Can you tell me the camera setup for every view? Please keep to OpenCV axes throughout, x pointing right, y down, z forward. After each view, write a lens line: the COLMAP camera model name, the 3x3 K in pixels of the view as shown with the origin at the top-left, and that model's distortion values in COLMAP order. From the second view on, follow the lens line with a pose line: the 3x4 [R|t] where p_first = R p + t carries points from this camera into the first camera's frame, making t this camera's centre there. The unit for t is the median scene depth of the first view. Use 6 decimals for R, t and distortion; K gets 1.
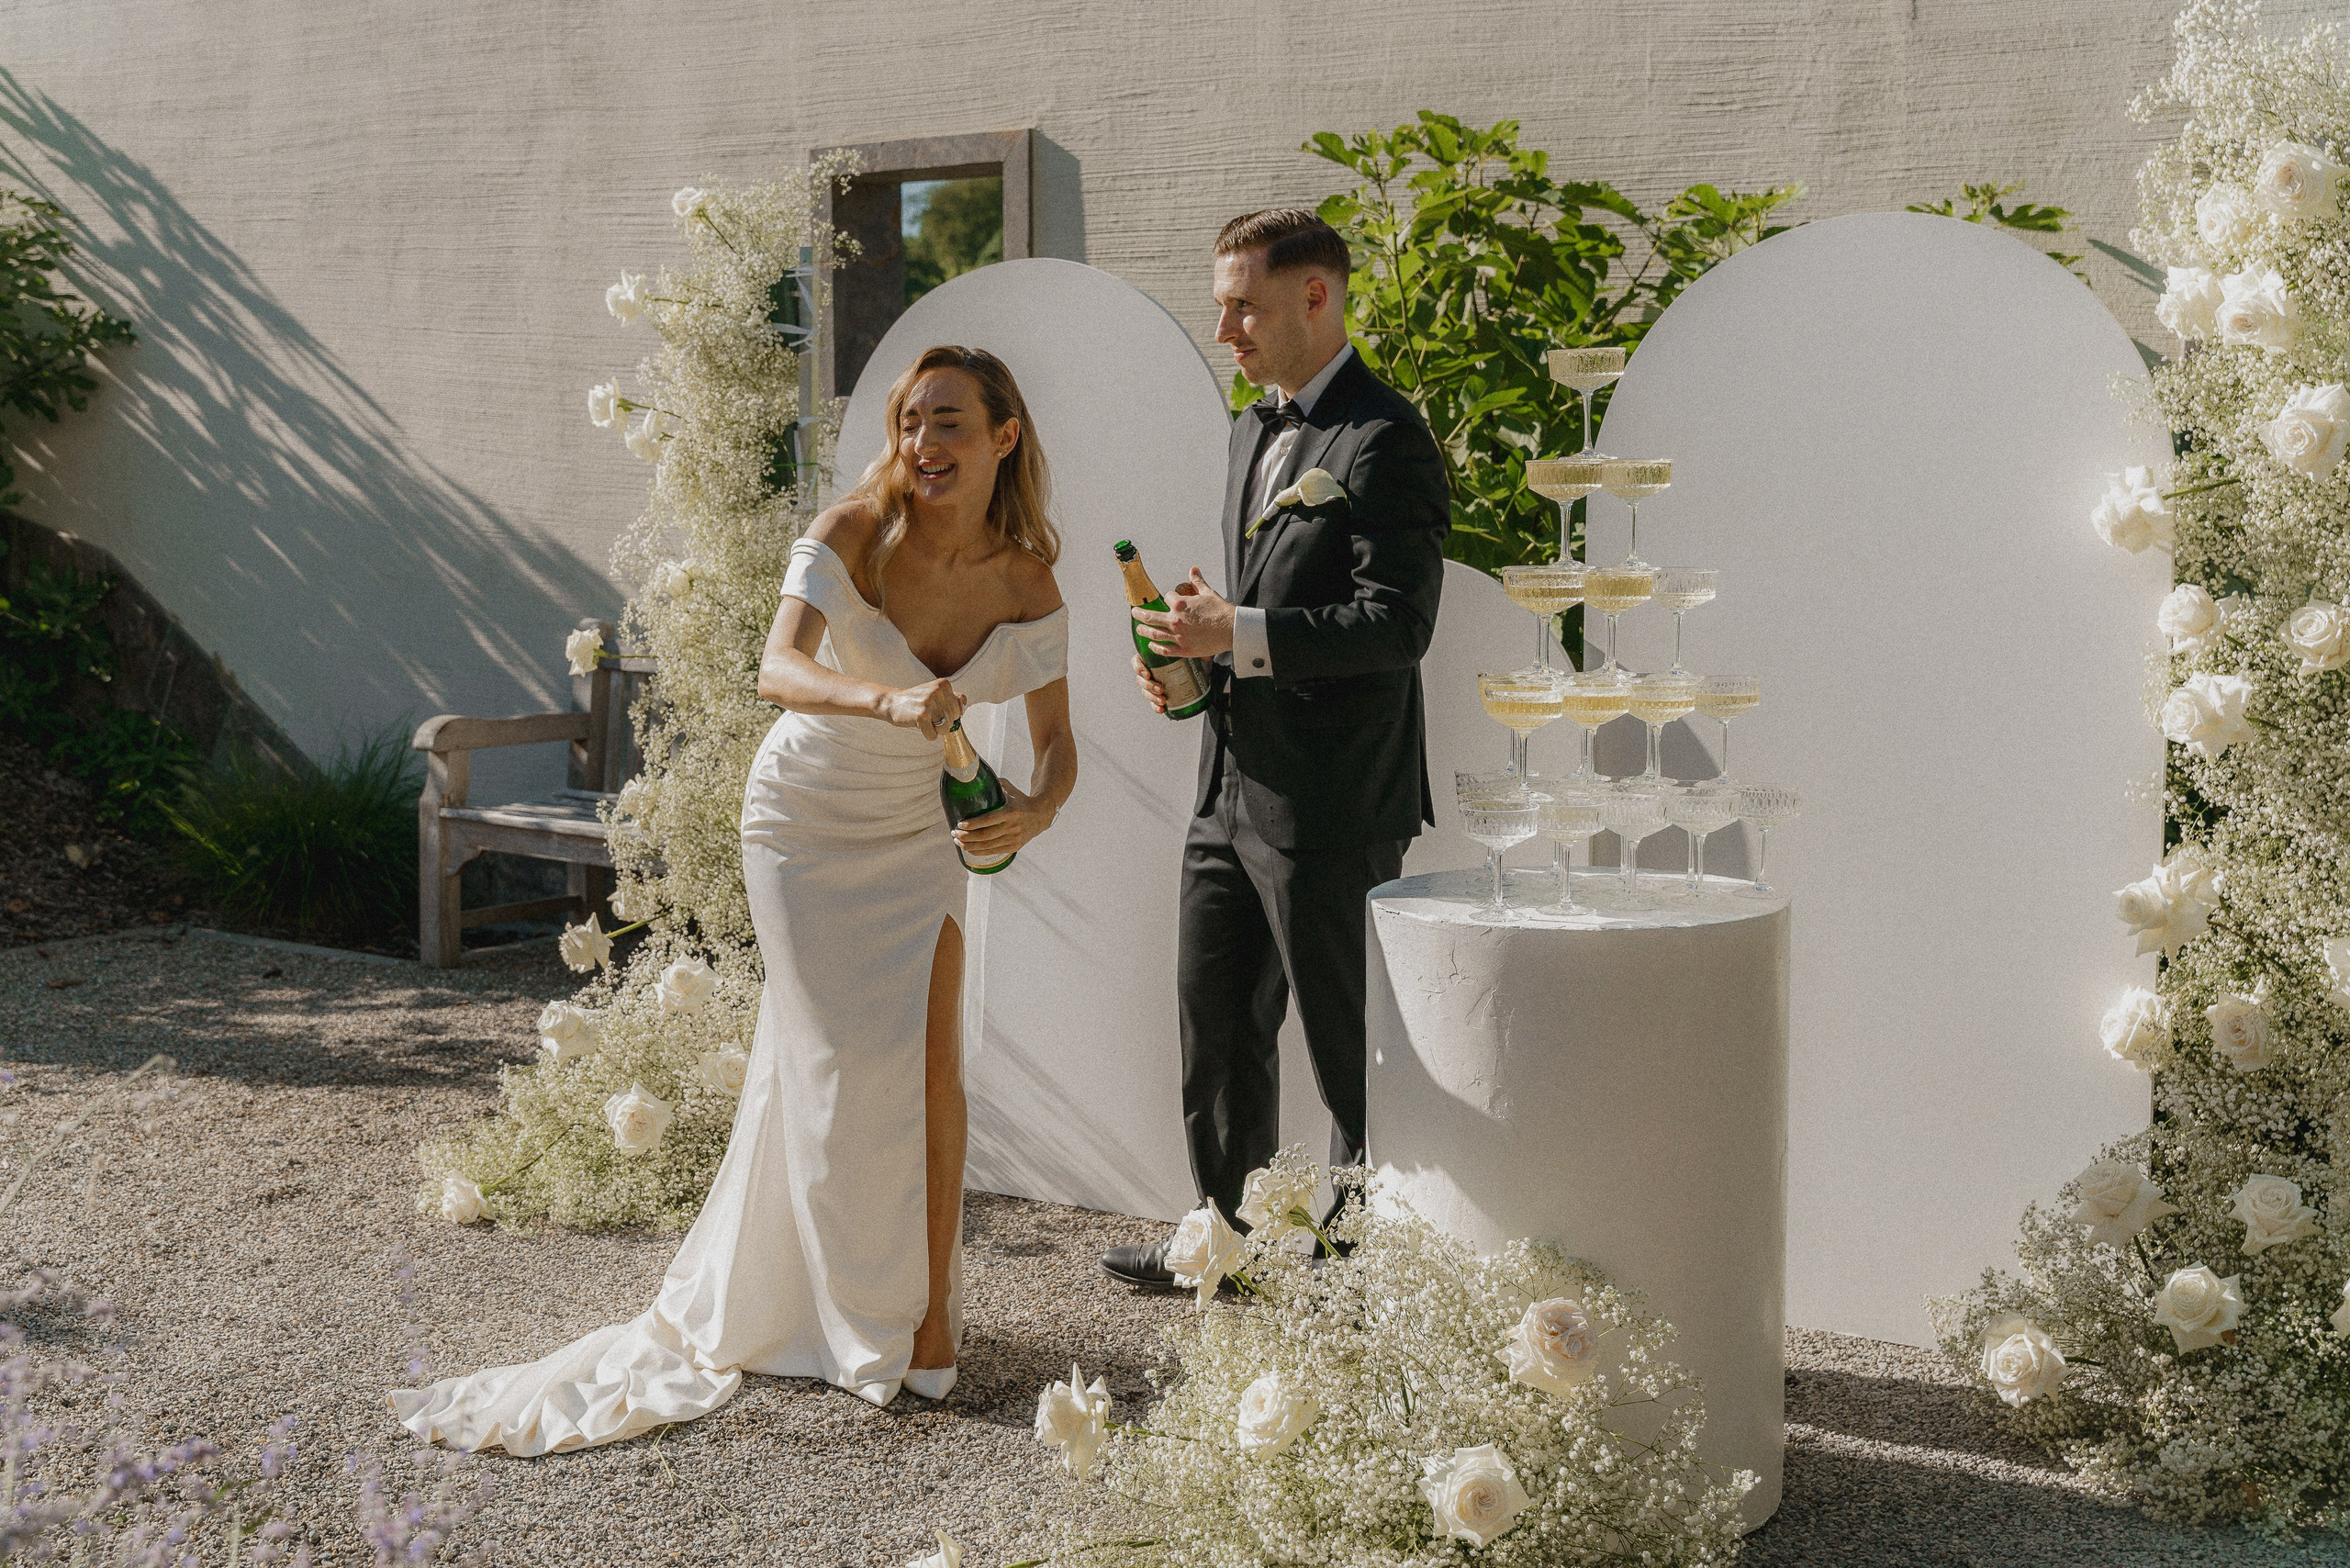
lens RADIAL K [[2669.4, 0, 1090.9], [0, 2669.4, 782.3], [0, 0, 1]] dist [0.023732, 0.000000]
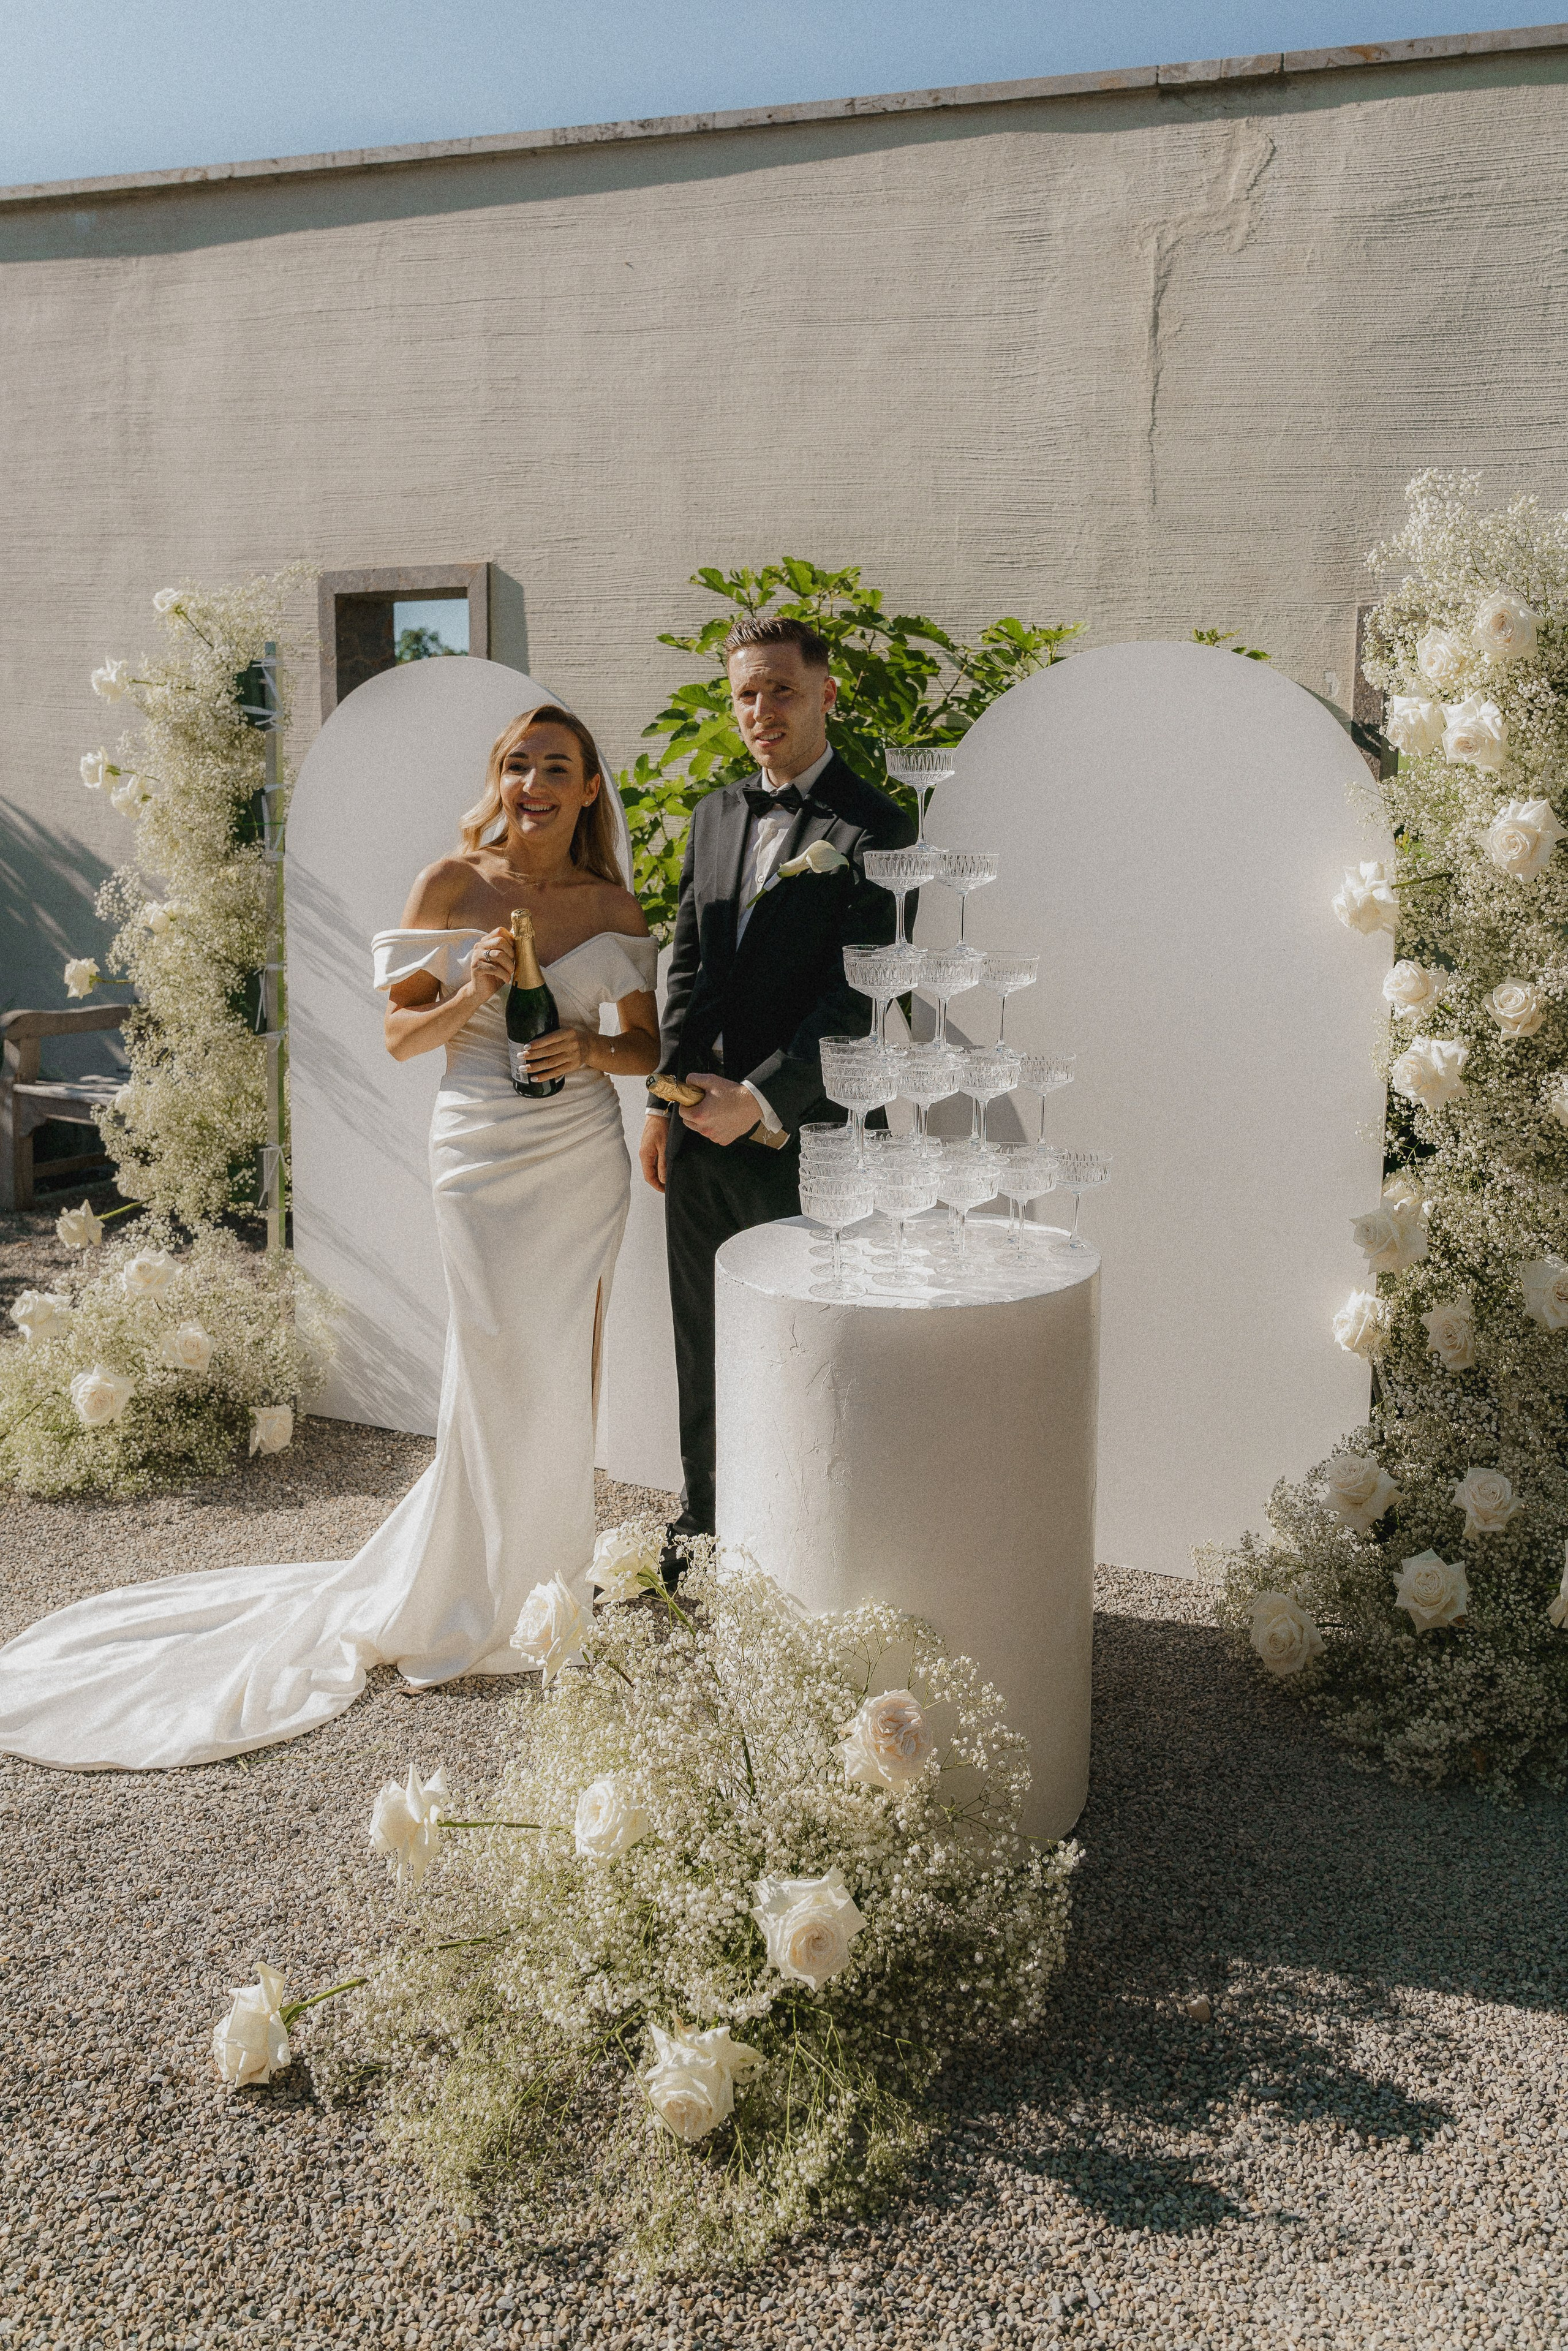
lens RADIAL K [[1672.9, 0, 891.2], [0, 1672.9, 1020.2], [0, 0, 1]] dist [-0.007927, 0.005450]
pose [[0.984593, -0.000167, 0.174864, 0.035912], [-0.001138, 0.999972, 0.007362, -0.036909], [-0.174861, -0.007447, 0.984565, 0.213831]]
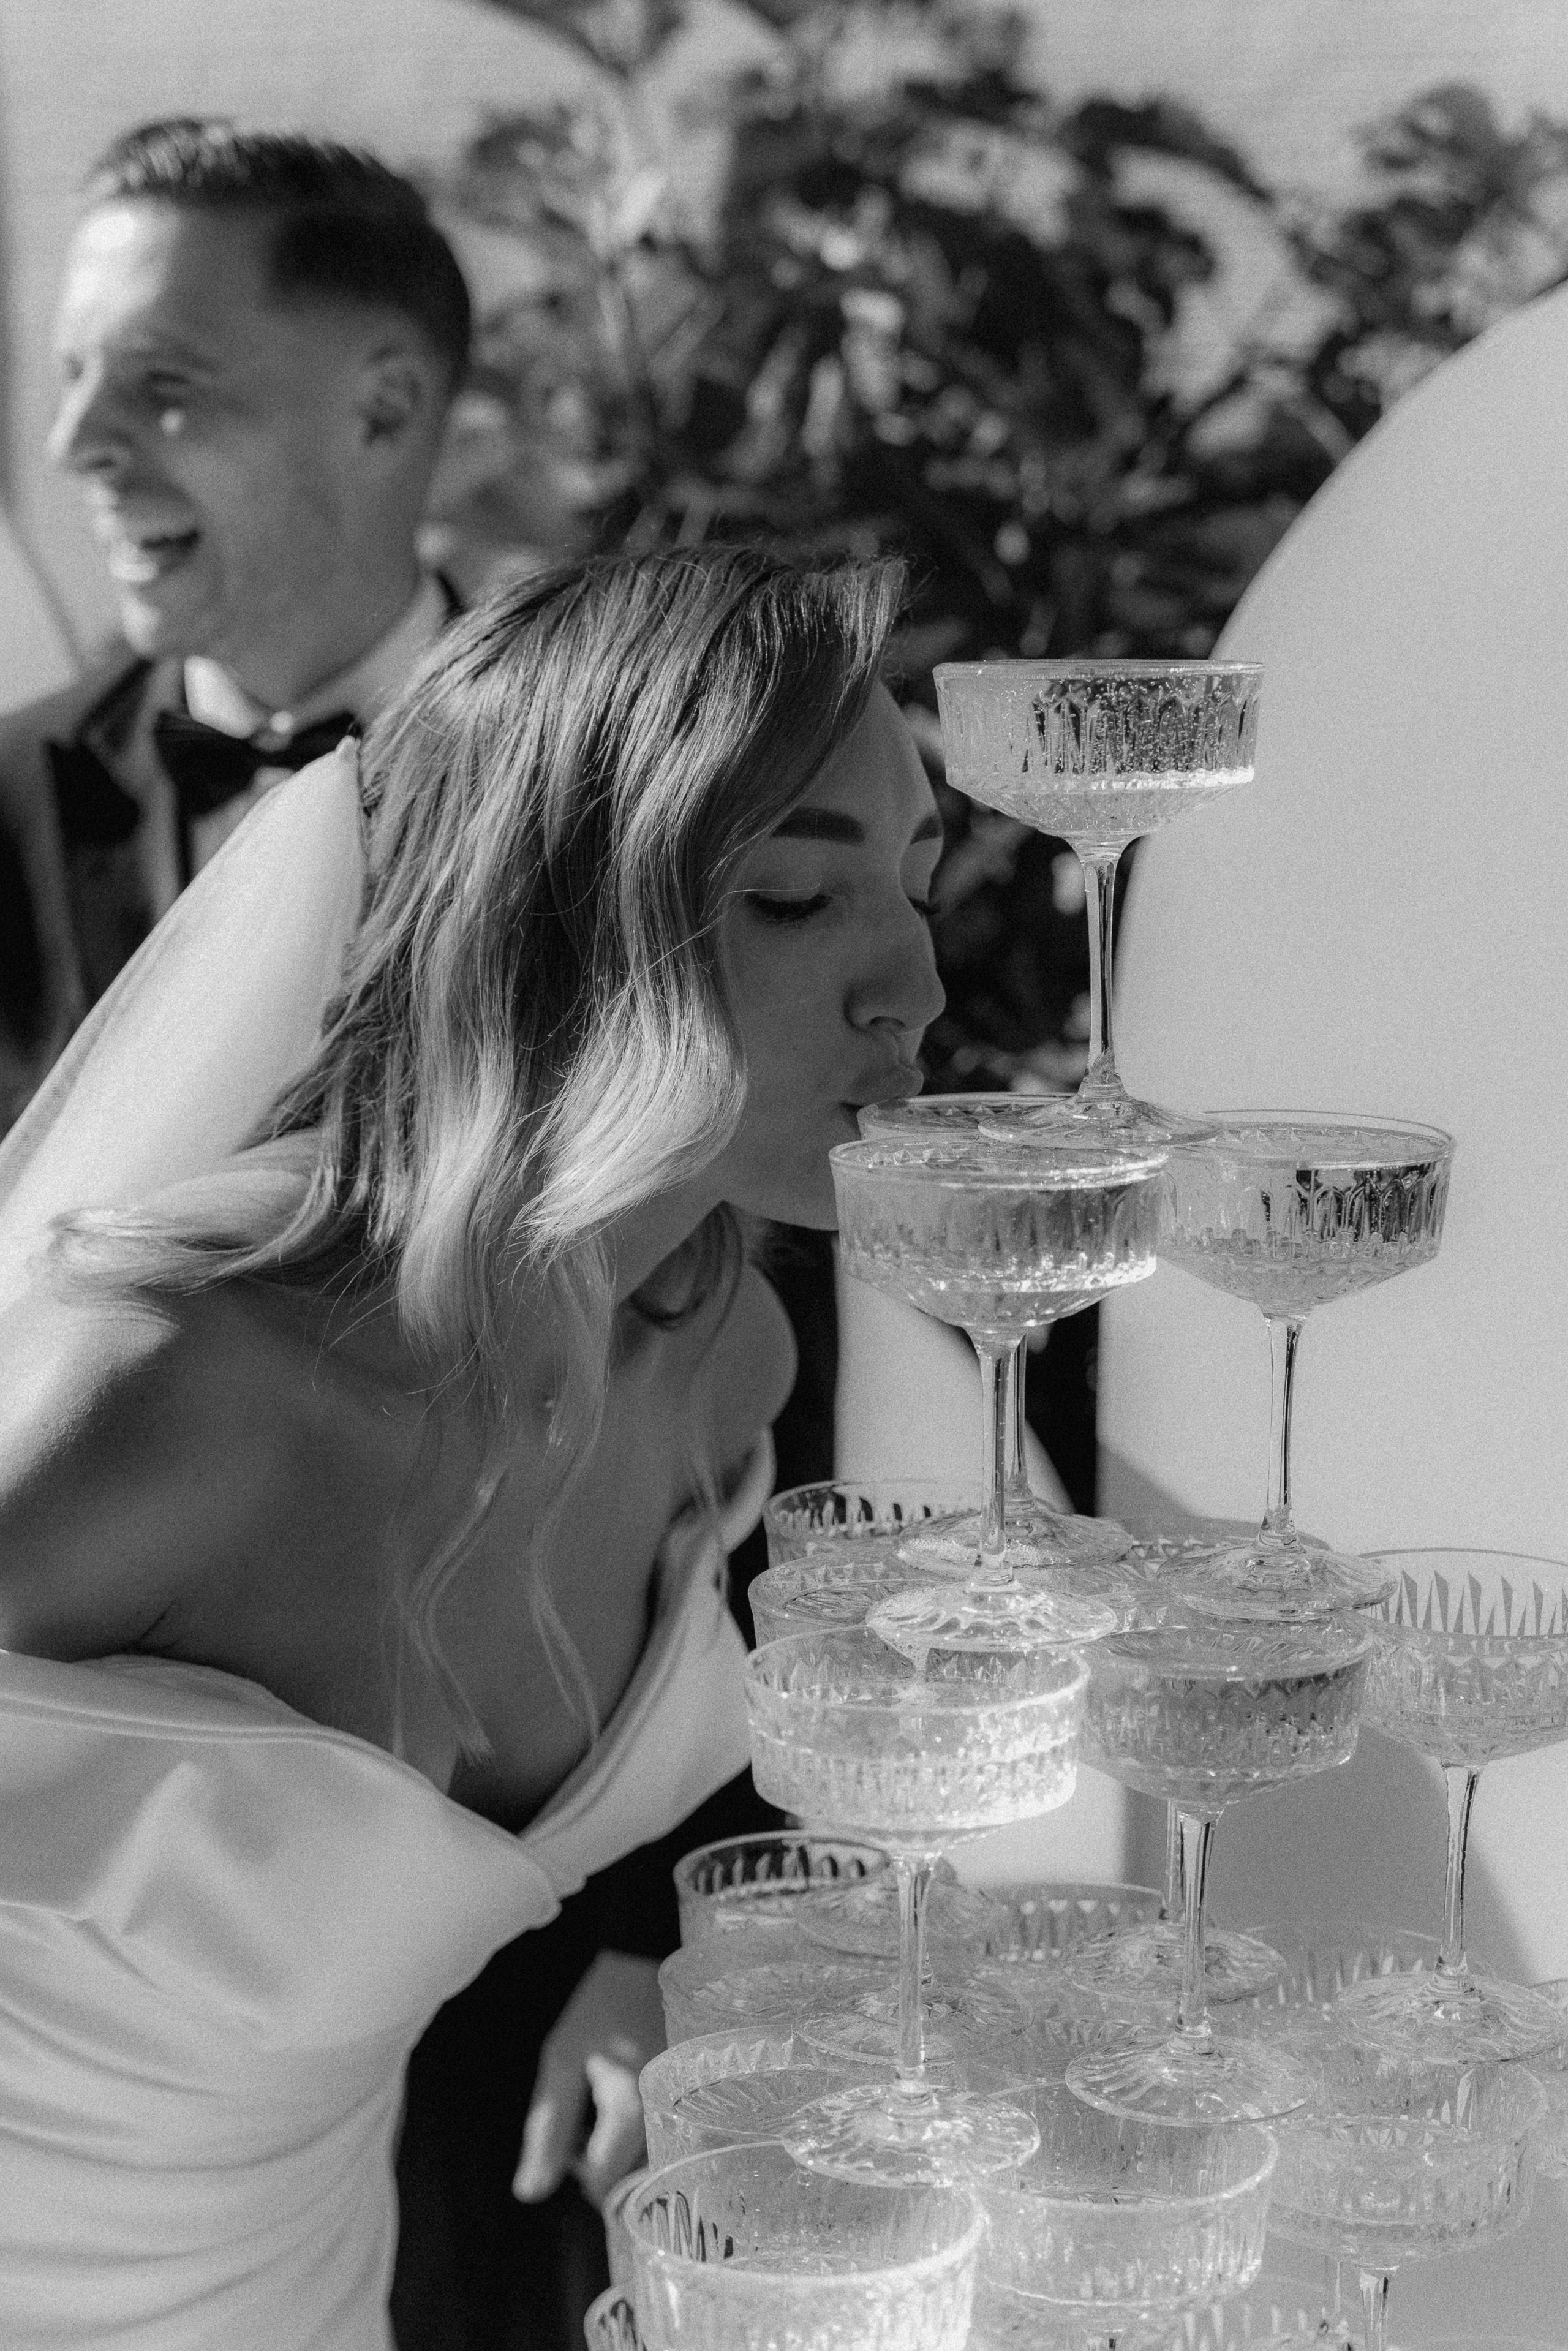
lens RADIAL K [[4143.3, 0, 880.8], [0, 4143.3, 1019.7], [0, 0, 1]] dist [0.158794, 0.000000]
pose [[0.992448, 0.012779, 0.121995, 0.075768], [-0.011098, 0.999834, -0.014451, -0.078797], [-0.122159, 0.012988, 0.992426, 0.398203]]
